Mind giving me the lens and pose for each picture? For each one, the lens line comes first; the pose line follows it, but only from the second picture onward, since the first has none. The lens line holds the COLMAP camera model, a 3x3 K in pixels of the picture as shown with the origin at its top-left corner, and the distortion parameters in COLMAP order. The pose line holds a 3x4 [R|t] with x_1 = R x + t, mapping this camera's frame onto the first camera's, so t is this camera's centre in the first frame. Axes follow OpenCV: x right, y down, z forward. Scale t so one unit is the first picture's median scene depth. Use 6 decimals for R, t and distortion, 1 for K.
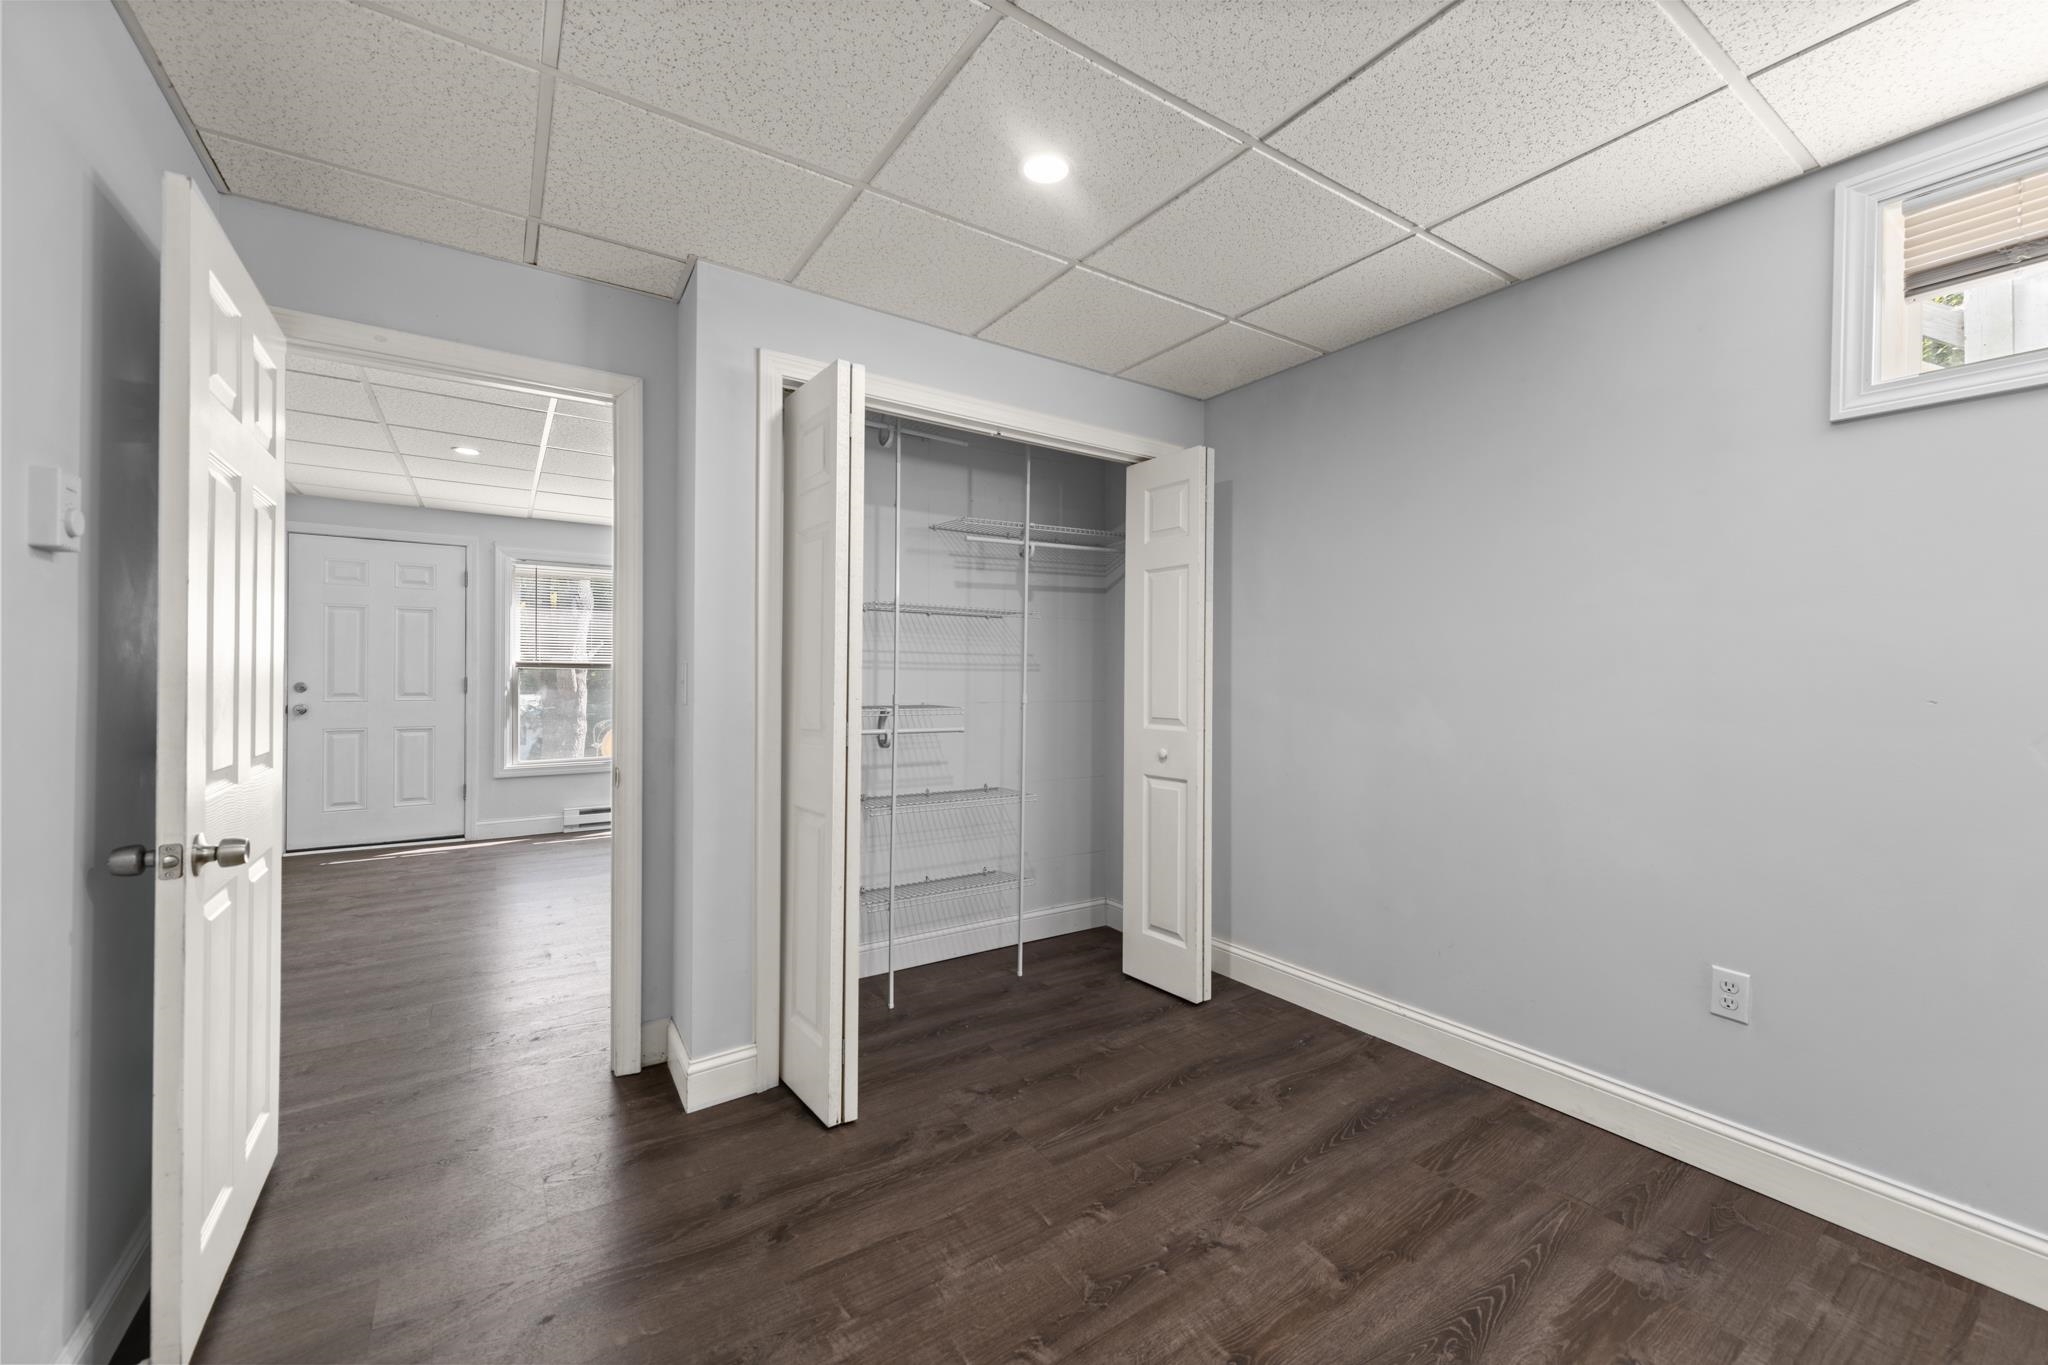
lens RADIAL K [[801.8, 0, 1033.4], [0, 801.8, 673.4], [0, 0, 1]] dist [-0.000028, -0.000574]
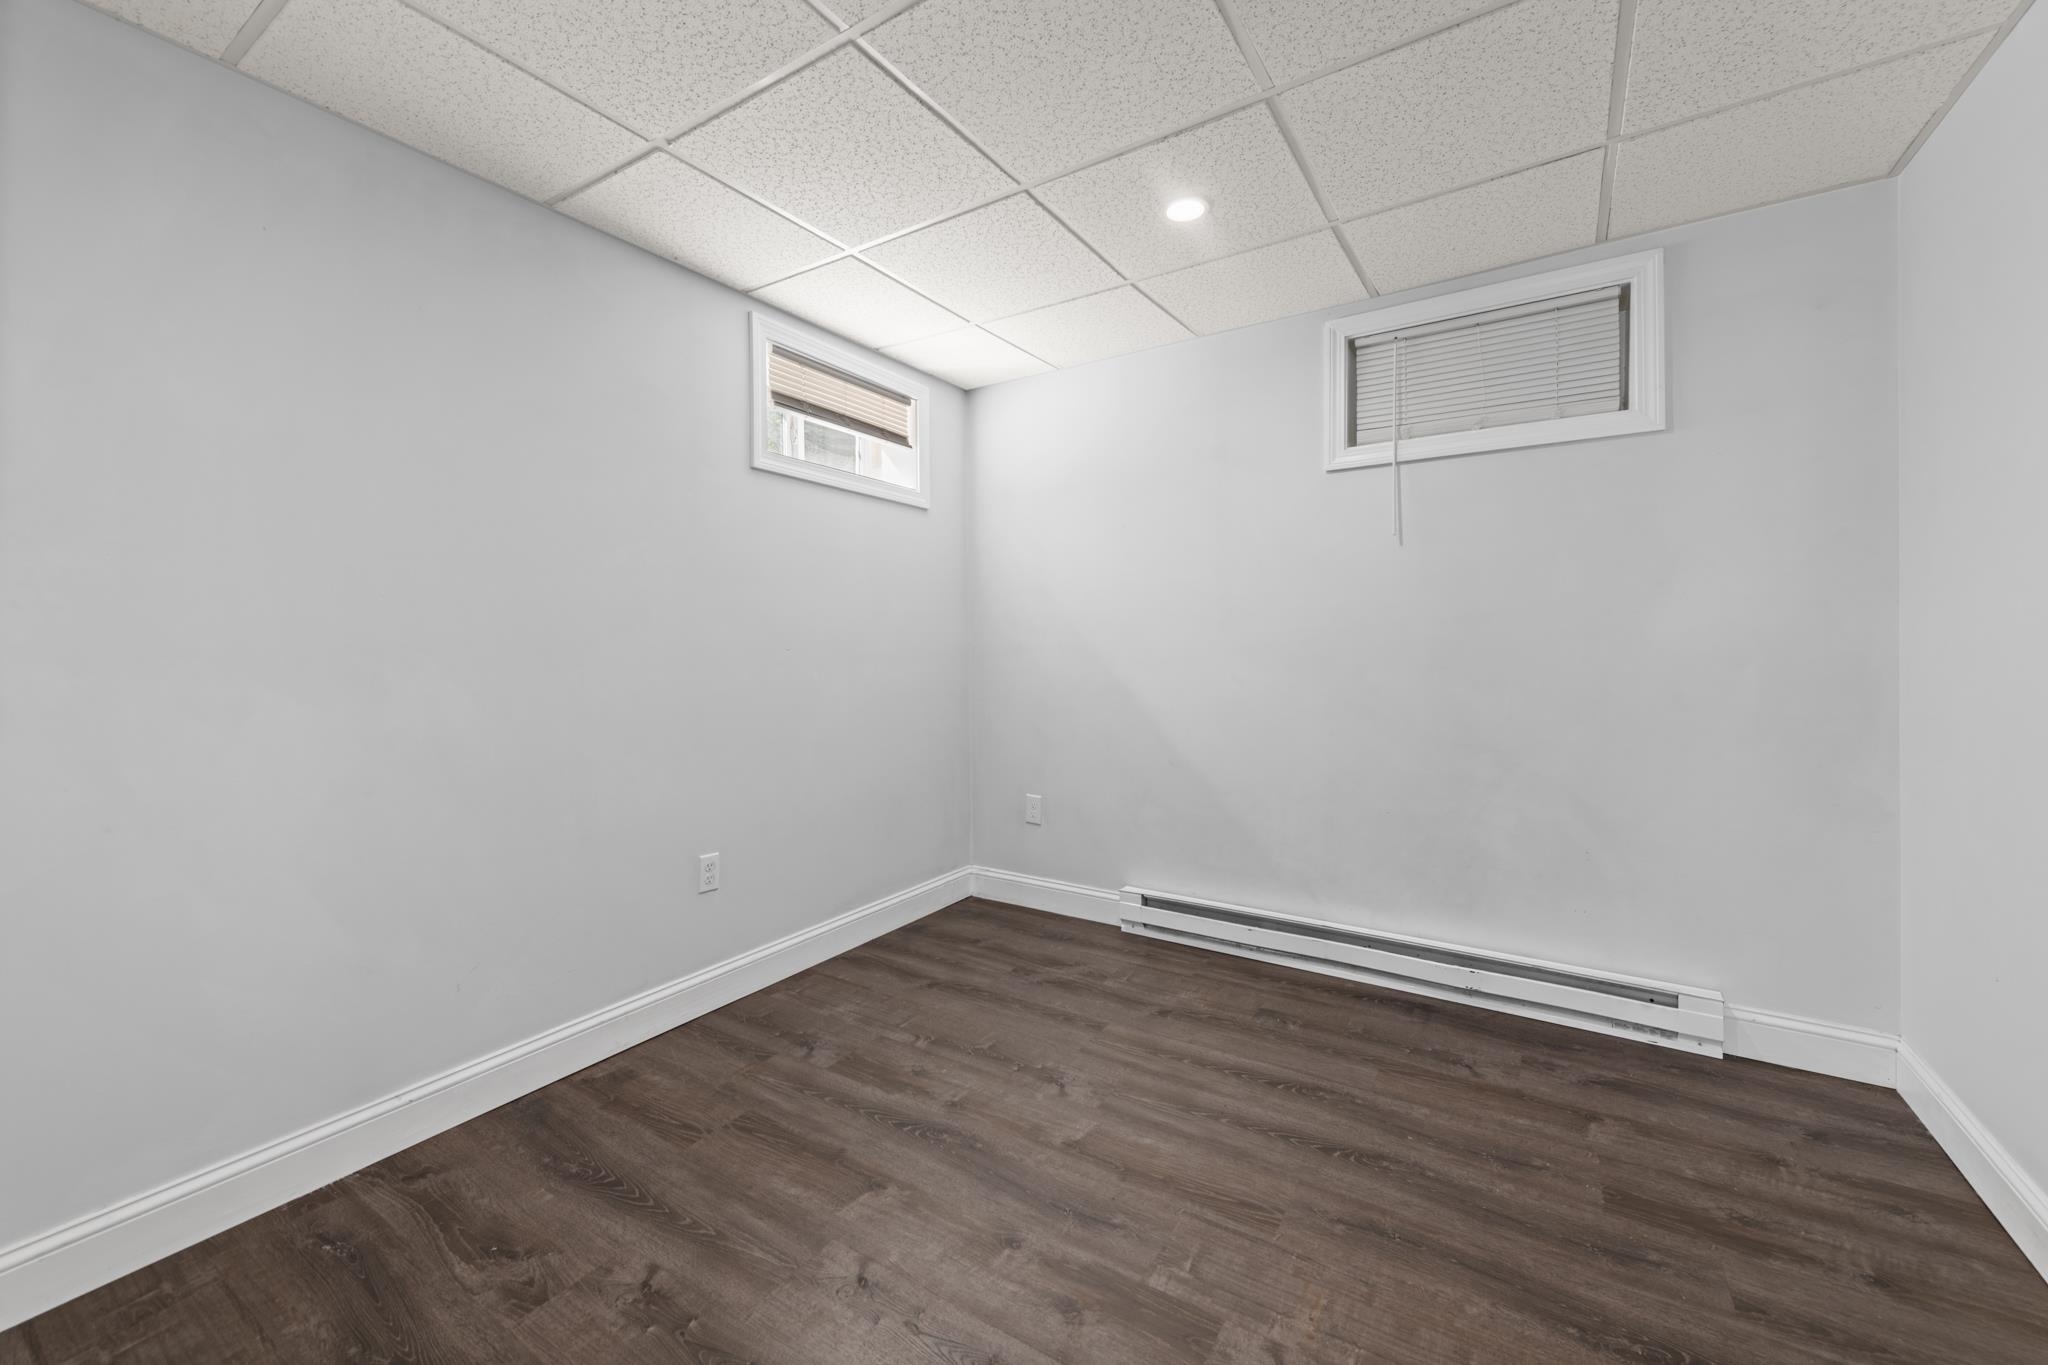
lens RADIAL K [[814.0, 0, 1021.8], [0, 814.0, 649.3], [0, 0, 1]] dist [0.001583, 0.000030]
pose [[-0.393868, -0.008185, 0.919130, -0.639170], [0.004321, 0.999933, 0.010756, 0.018094], [-0.919157, 0.008208, -0.393806, 1.160611]]
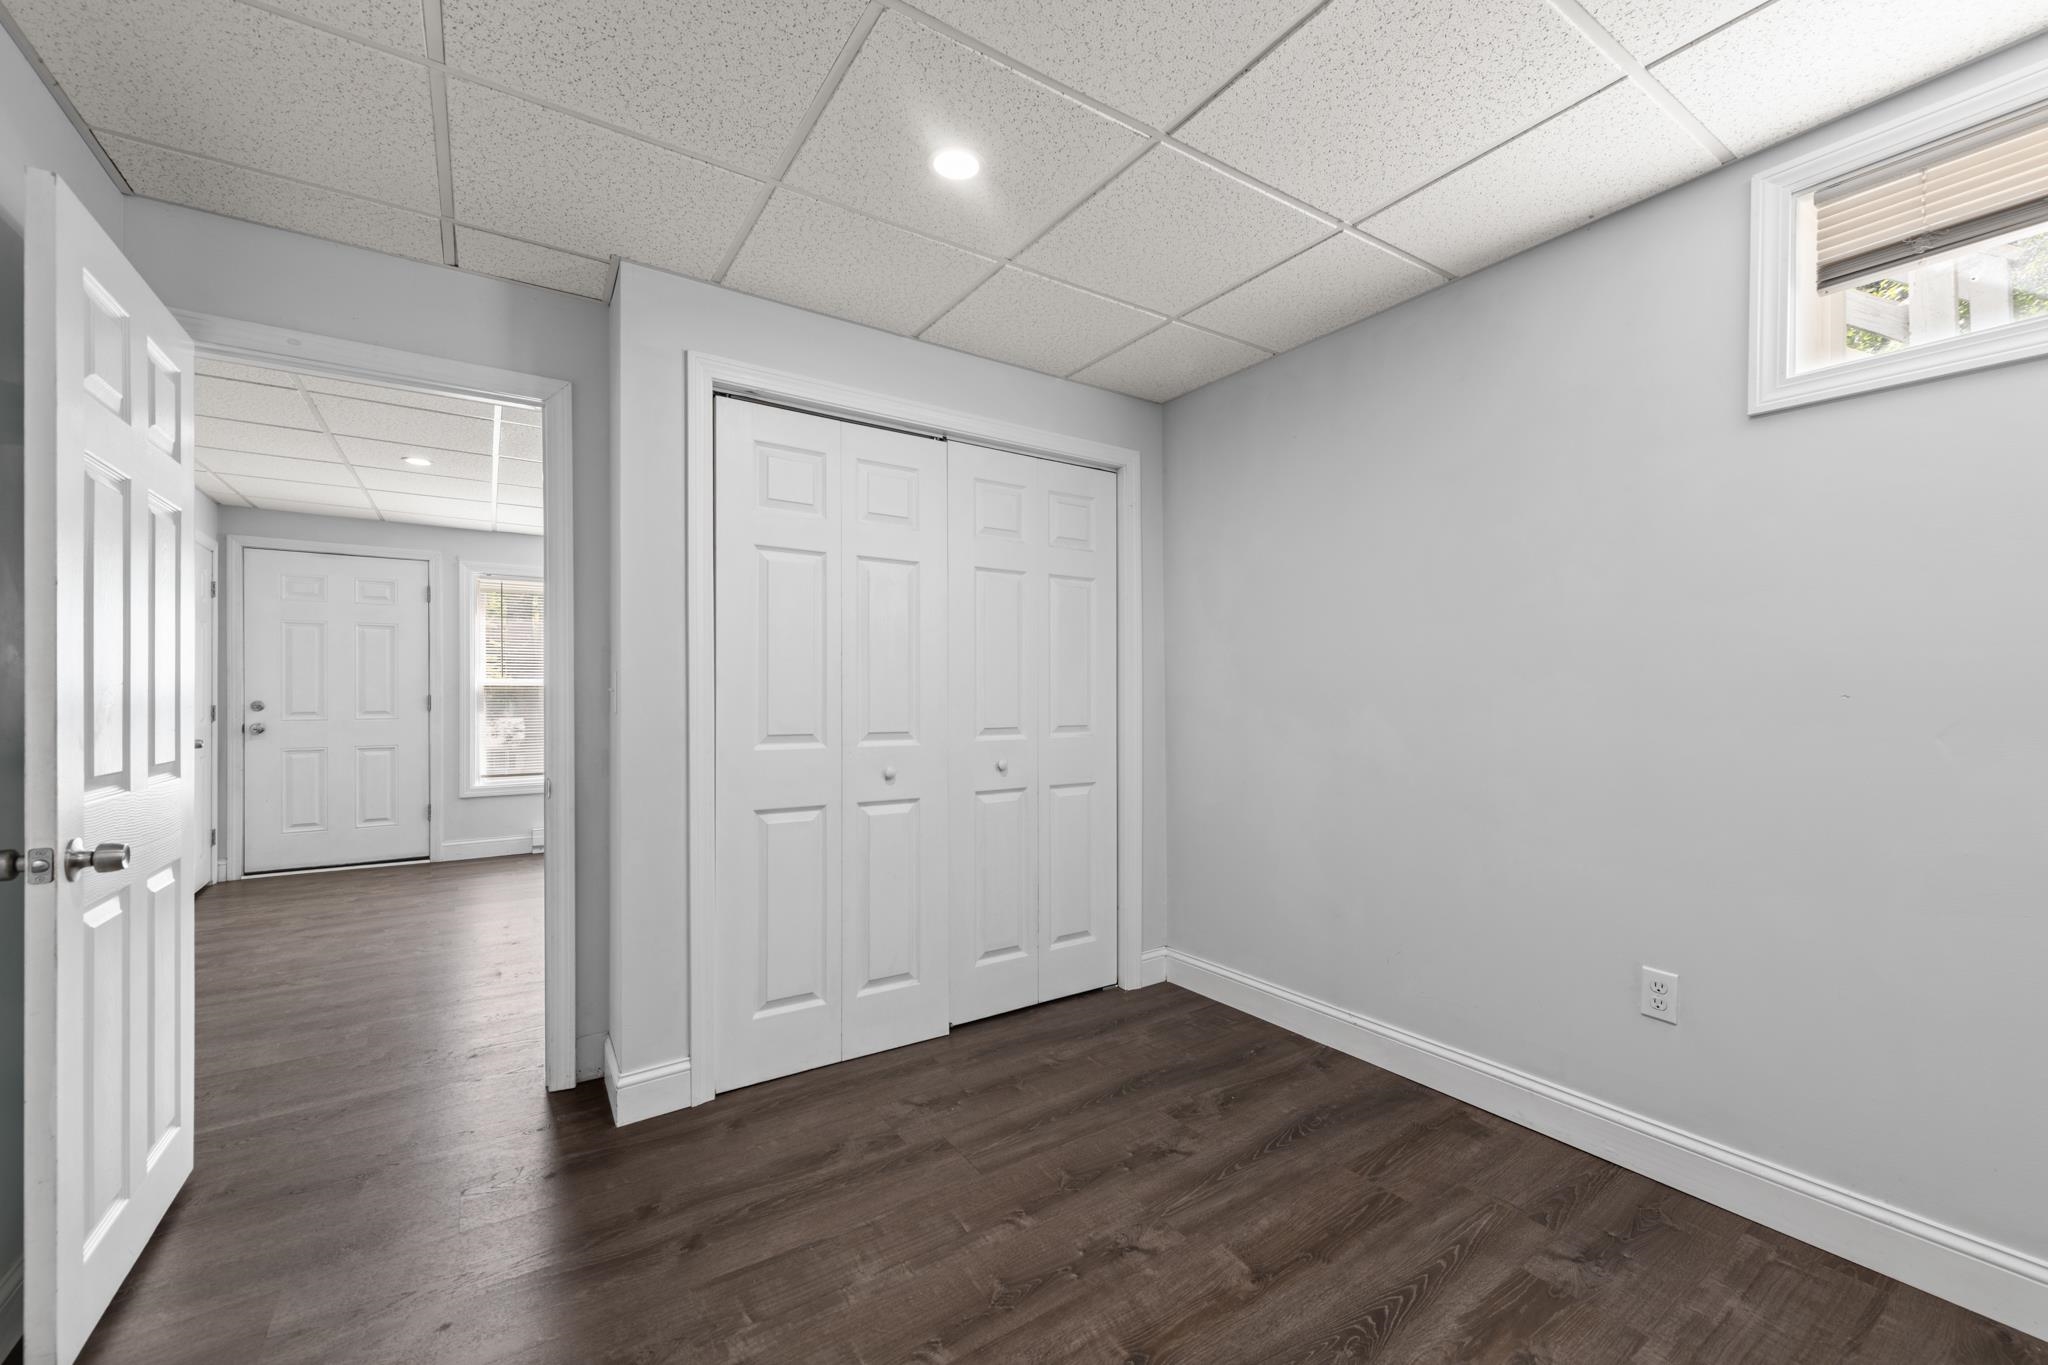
lens RADIAL K [[822.8, 0, 1044.0], [0, 822.8, 694.2], [0, 0, 1]] dist [-0.000069, -0.000644]
pose [[0.999963, -0.007350, 0.004366, 0.115922], [0.007336, 0.999968, 0.003155, 0.020868], [-0.004389, -0.003123, 0.999985, -0.016248]]
